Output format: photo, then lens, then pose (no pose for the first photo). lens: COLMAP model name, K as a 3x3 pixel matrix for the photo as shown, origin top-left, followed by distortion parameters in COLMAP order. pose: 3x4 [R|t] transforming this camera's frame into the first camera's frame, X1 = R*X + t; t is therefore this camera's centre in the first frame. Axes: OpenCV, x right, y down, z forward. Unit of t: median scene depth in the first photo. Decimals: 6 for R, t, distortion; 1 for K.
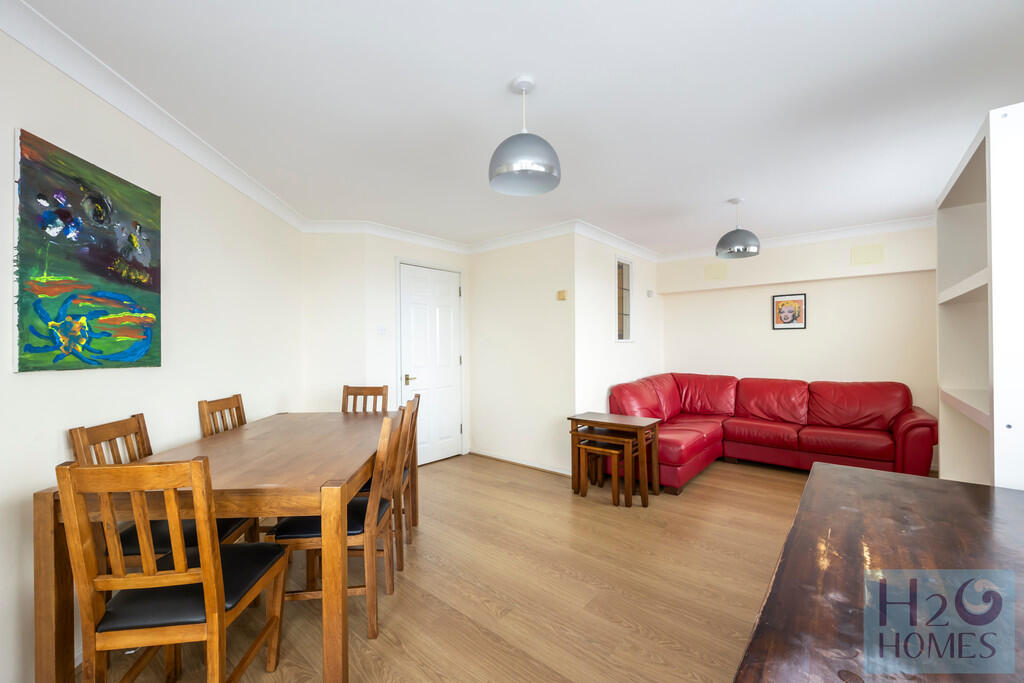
lens RADIAL K [[410.6, 0, 513.2], [0, 410.6, 344.2], [0, 0, 1]] dist [-0.000257, 0.000070]
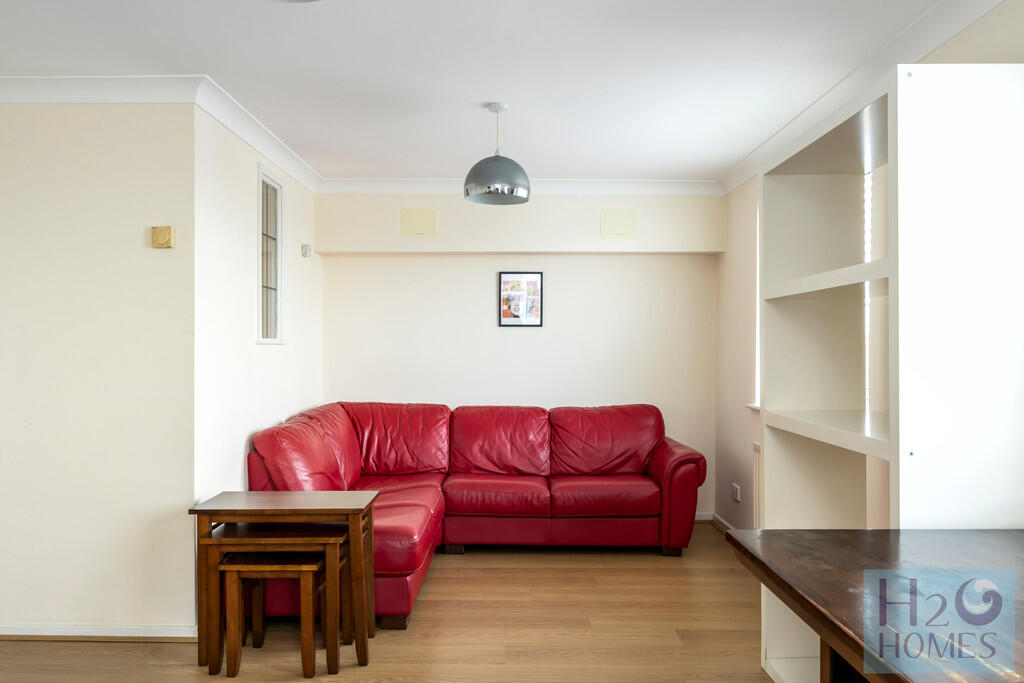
lens RADIAL K [[787.2, 0, 515.2], [0, 787.2, 346.6], [0, 0, 1]] dist [0.003419, 0.003510]
pose [[0.768207, 0.010465, 0.640116, -0.146469], [-0.009327, 0.999943, -0.005154, 0.000776], [-0.640134, -0.002011, 0.768261, 0.104887]]
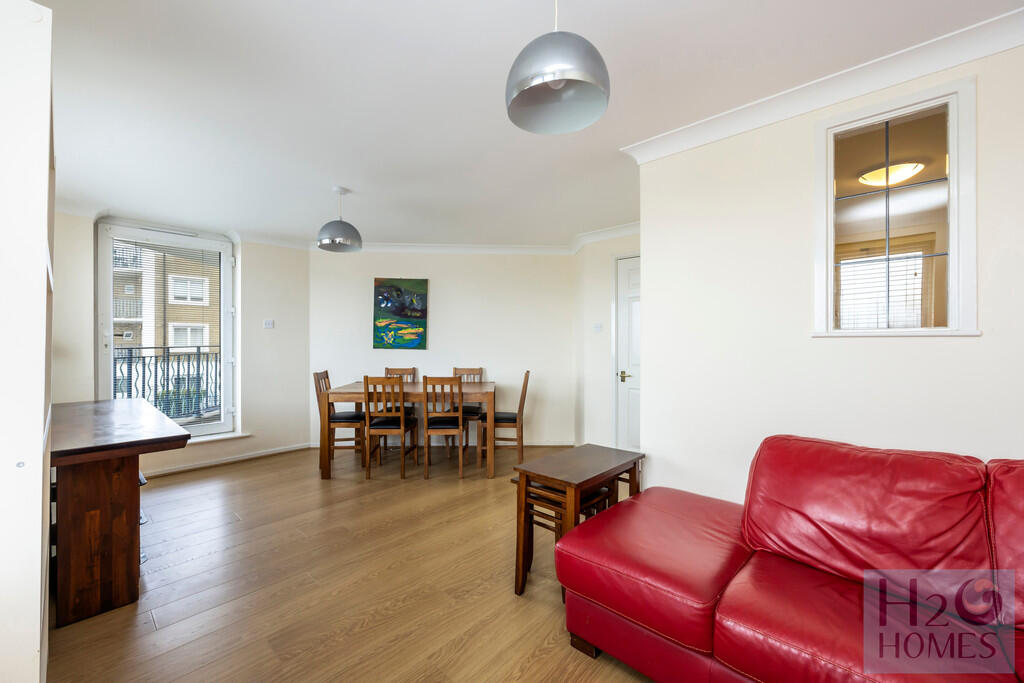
lens RADIAL K [[410.6, 0, 514.1], [0, 410.6, 346.0], [0, 0, 1]] dist [-0.000257, 0.000070]
pose [[-0.058732, 0.003047, -0.998269, 0.832389], [-0.000417, 0.999995, 0.003077, 0.013635], [0.998274, 0.000597, -0.058730, 0.909925]]
